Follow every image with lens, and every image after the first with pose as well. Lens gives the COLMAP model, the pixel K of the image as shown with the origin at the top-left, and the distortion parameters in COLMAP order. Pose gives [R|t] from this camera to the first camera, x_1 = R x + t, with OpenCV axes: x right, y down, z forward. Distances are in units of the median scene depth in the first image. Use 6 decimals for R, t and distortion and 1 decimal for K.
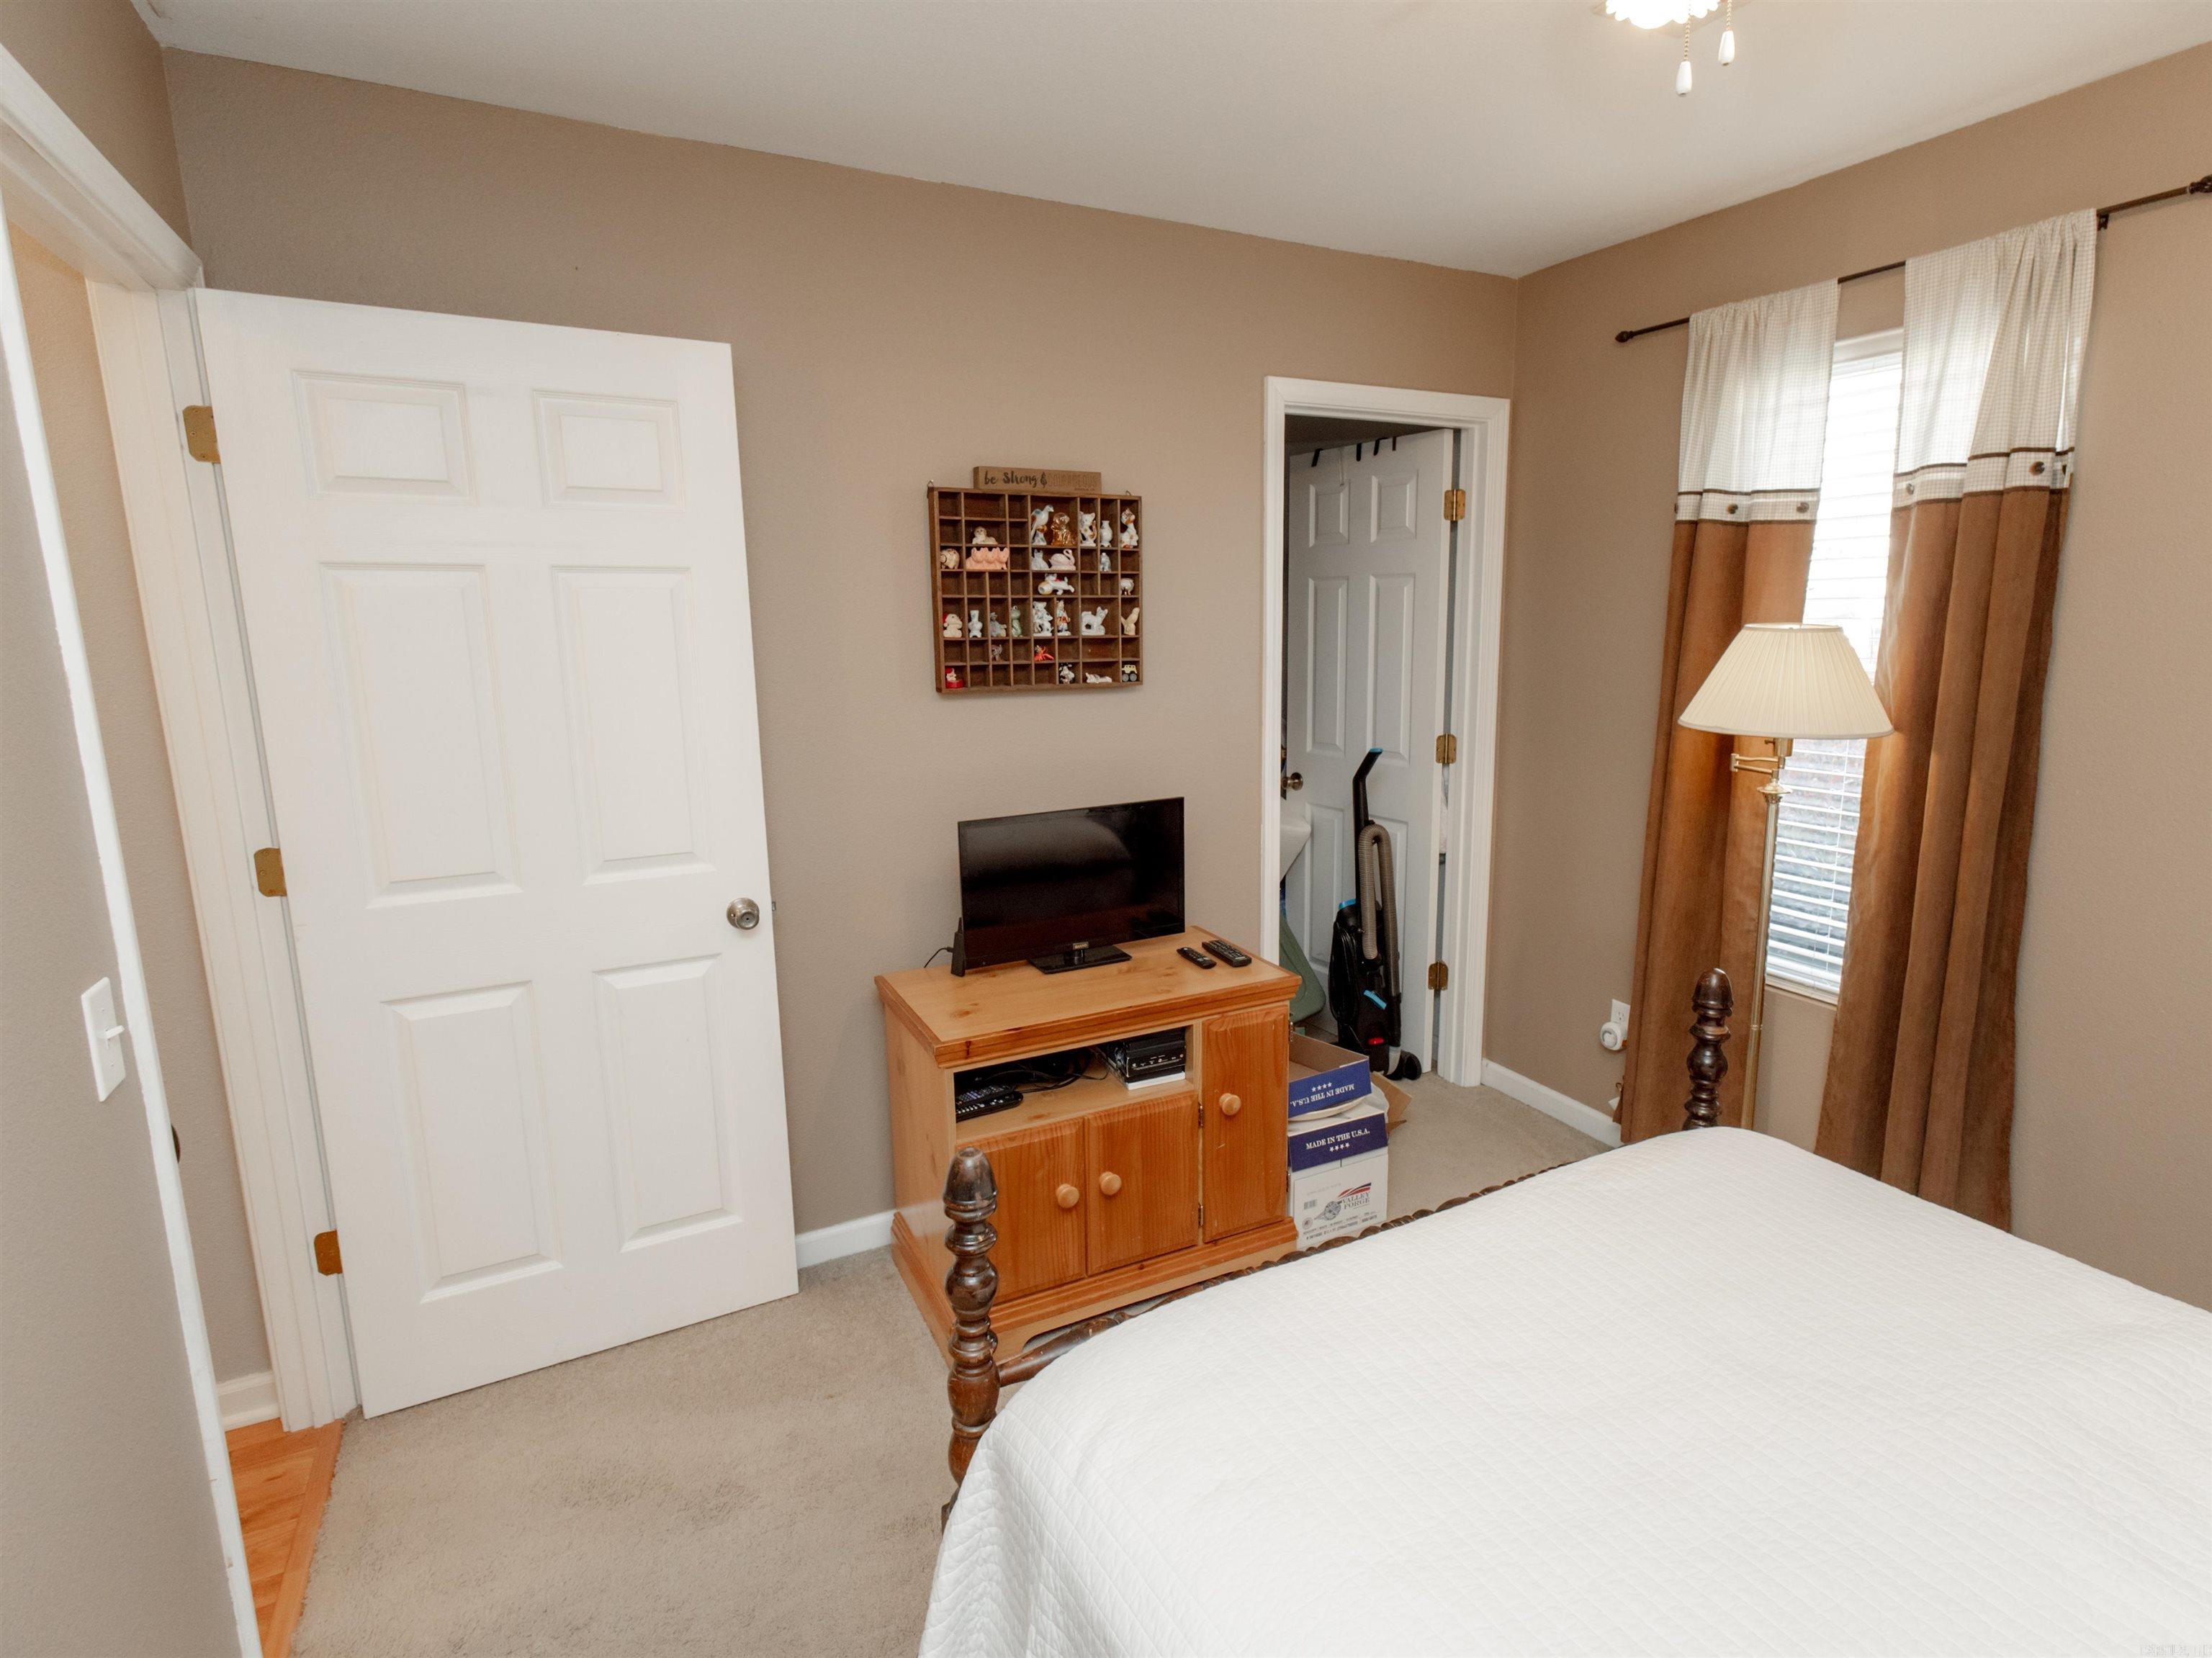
lens RADIAL K [[1173.1, 0, 1165.8], [0, 1173.1, 828.9], [0, 0, 1]] dist [-0.000467, 0.000022]
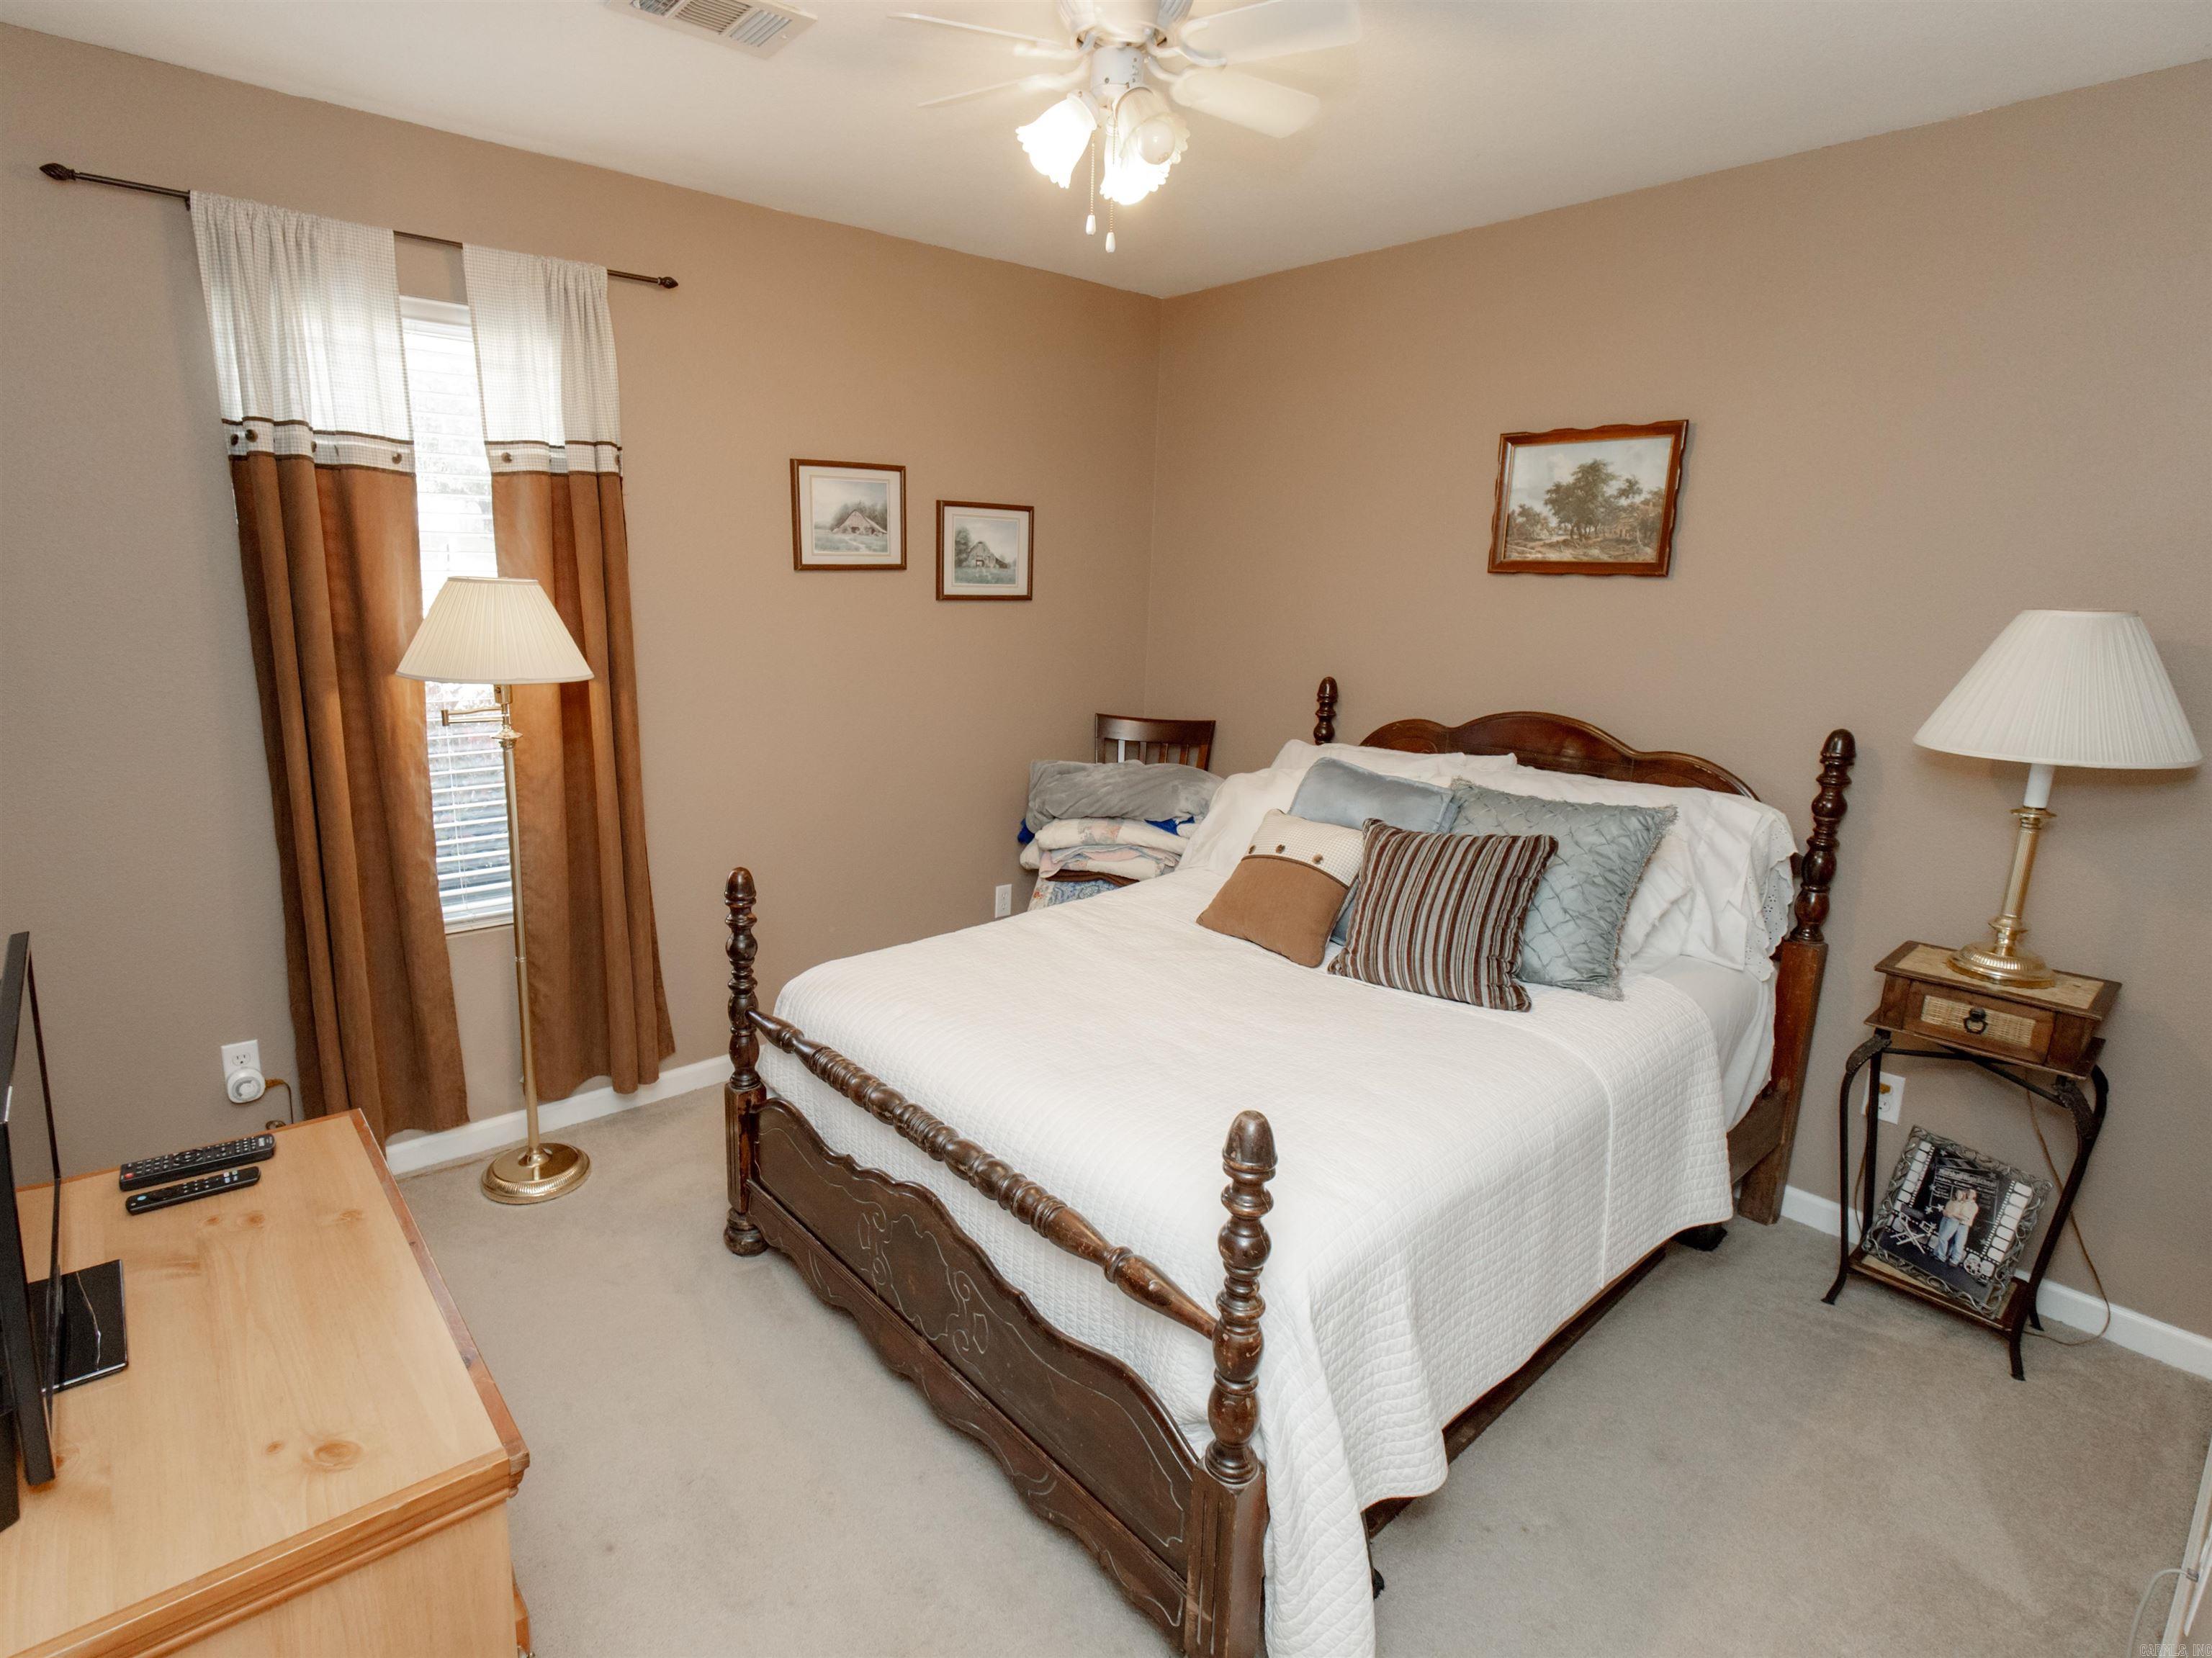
lens RADIAL K [[1092.5, 0, 1104.4], [0, 1092.5, 803.0], [0, 0, 1]] dist [0.000098, 0.000600]
pose [[-0.233344, -0.199827, 0.951641, -0.540517], [0.153897, 0.958733, 0.239052, -0.124720], [-0.960139, 0.202236, -0.192962, 0.671079]]
